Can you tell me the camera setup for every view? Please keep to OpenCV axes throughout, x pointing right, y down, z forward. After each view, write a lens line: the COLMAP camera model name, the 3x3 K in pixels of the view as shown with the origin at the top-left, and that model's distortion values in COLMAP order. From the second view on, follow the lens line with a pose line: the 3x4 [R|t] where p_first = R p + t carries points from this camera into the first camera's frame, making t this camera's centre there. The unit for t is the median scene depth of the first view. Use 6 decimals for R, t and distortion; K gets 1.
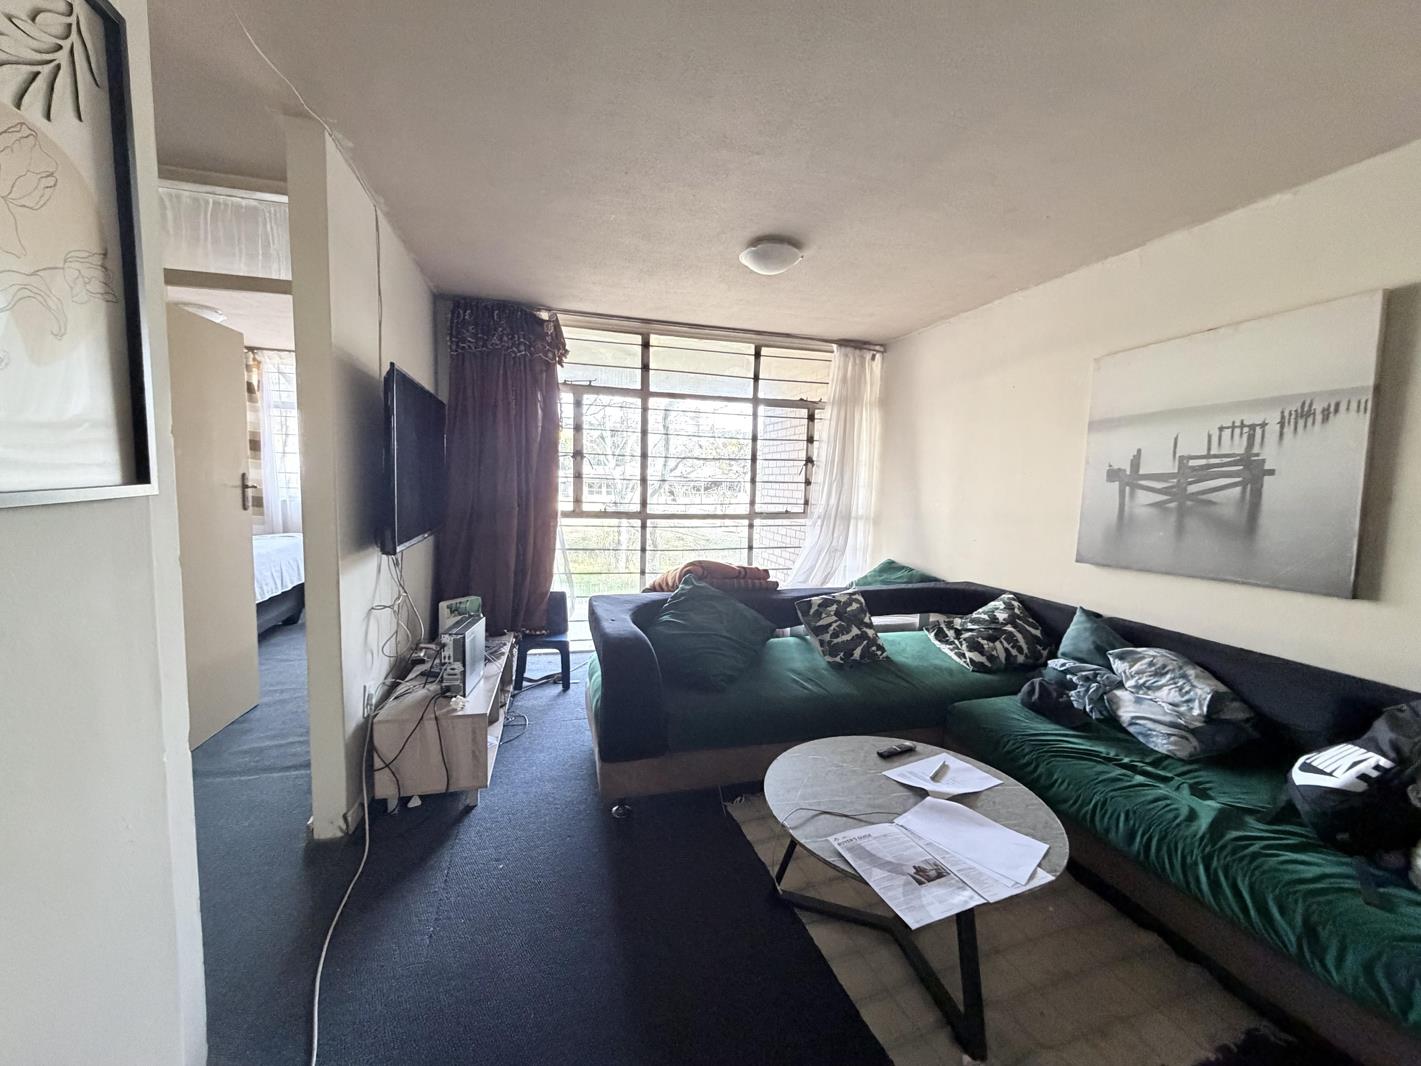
lens RADIAL K [[567.9, 0, 708.7], [0, 567.9, 533.4], [0, 0, 1]] dist [-0.002621, 0.000297]
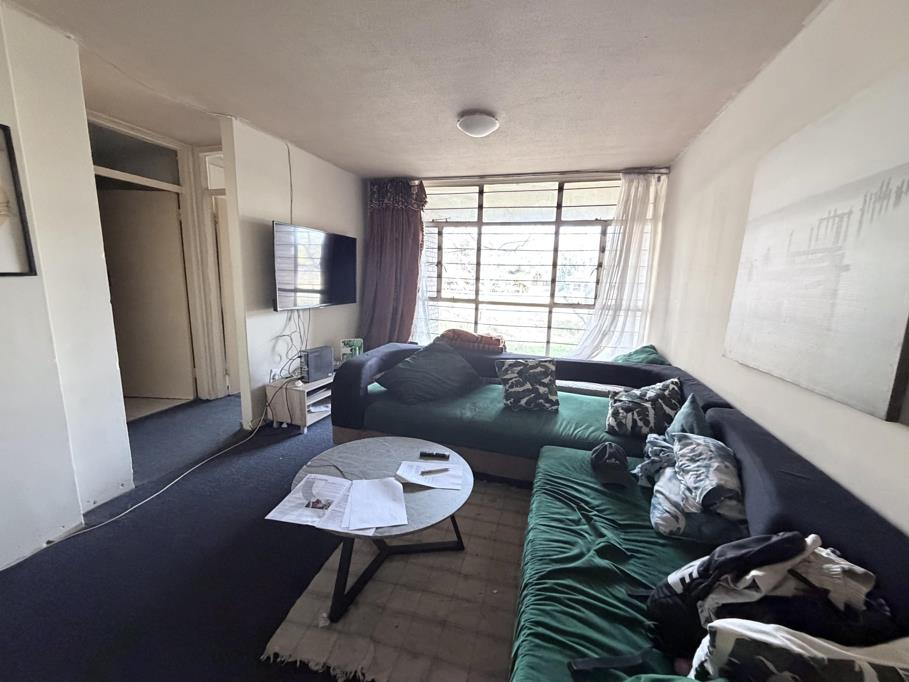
lens RADIAL K [[363.3, 0, 452.3], [0, 363.3, 341.7], [0, 0, 1]] dist [-0.002621, 0.000297]
pose [[0.840480, 0.097122, -0.533068, 0.465374], [-0.060552, 0.994478, 0.085718, -0.003362], [0.538449, -0.039766, 0.841719, 0.115513]]
